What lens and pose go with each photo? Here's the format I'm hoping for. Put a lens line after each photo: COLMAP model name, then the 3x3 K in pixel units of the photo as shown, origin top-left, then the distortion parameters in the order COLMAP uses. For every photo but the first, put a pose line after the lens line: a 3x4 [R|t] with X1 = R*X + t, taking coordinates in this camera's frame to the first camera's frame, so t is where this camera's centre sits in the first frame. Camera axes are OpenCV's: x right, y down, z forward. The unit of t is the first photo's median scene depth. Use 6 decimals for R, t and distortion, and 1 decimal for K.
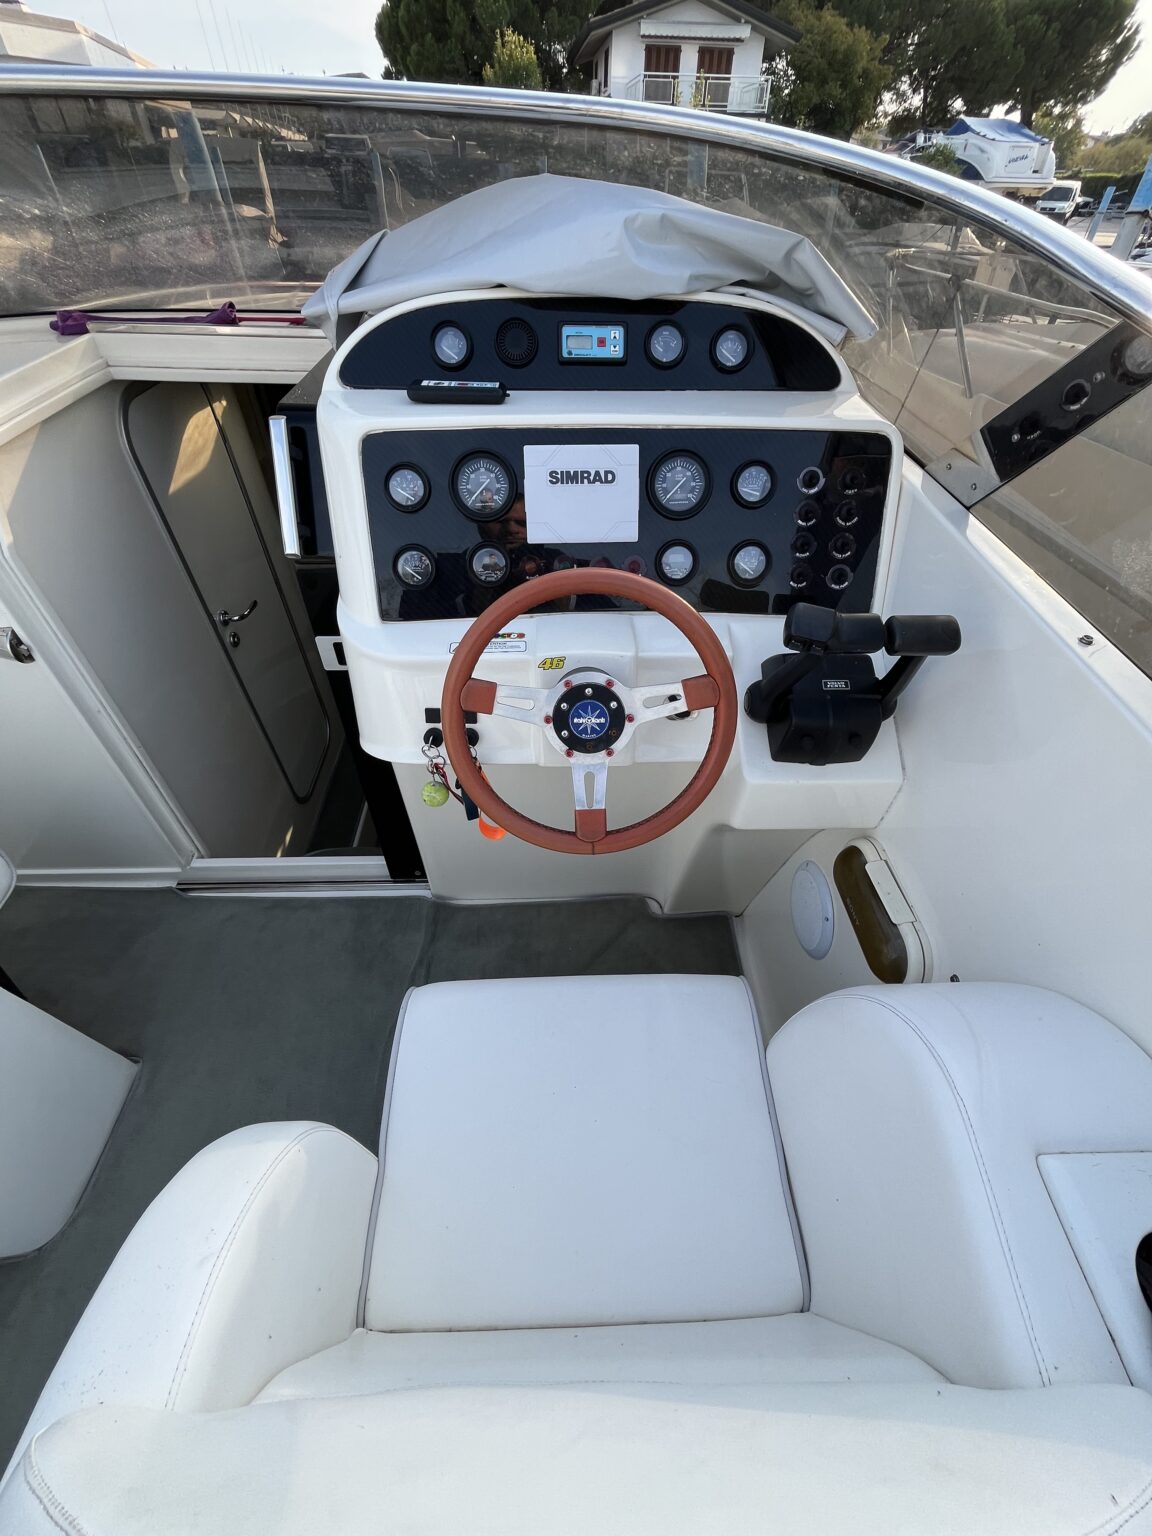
lens RADIAL K [[626.1, 0, 562.9], [0, 626.1, 756.0], [0, 0, 1]] dist [-0.003179, 0.000243]
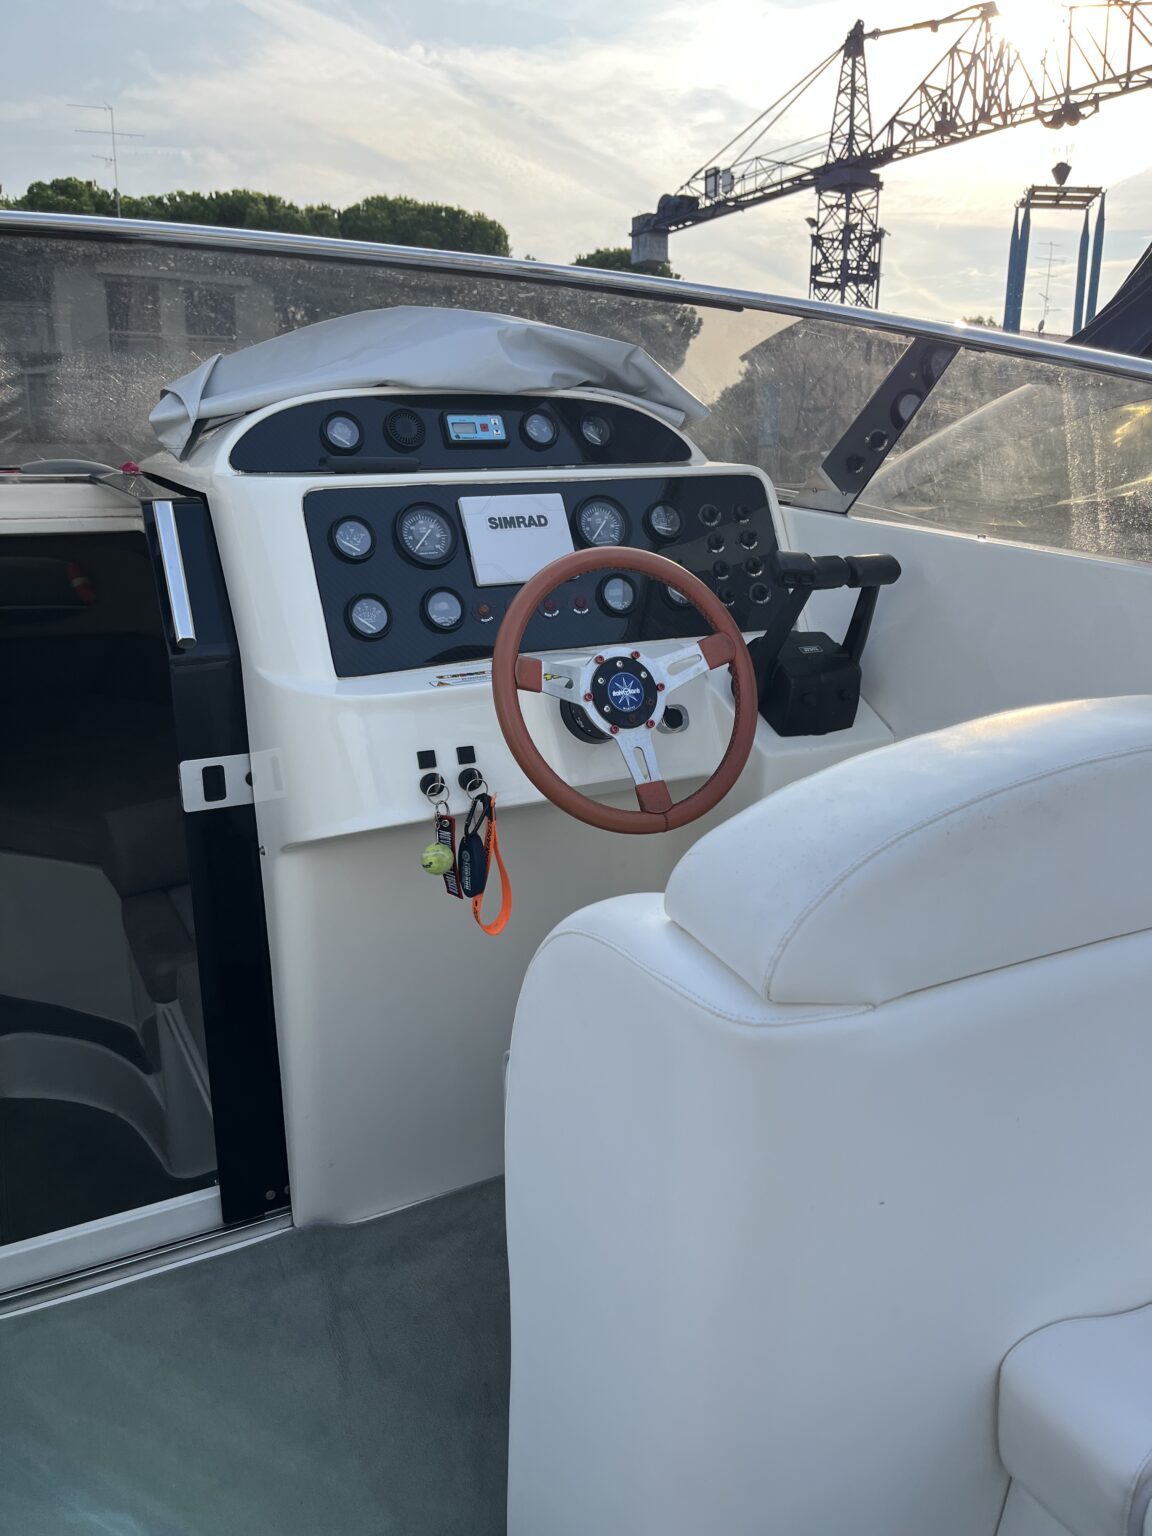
lens RADIAL K [[1175.8, 0, 574.5], [0, 1175.8, 780.5], [0, 0, 1]] dist [0.013063, -0.026806]
pose [[0.897257, -0.132336, 0.421210, -0.406353], [0.309630, 0.868698, -0.386643, 0.370681], [-0.314737, 0.477337, 0.820420, -0.209759]]
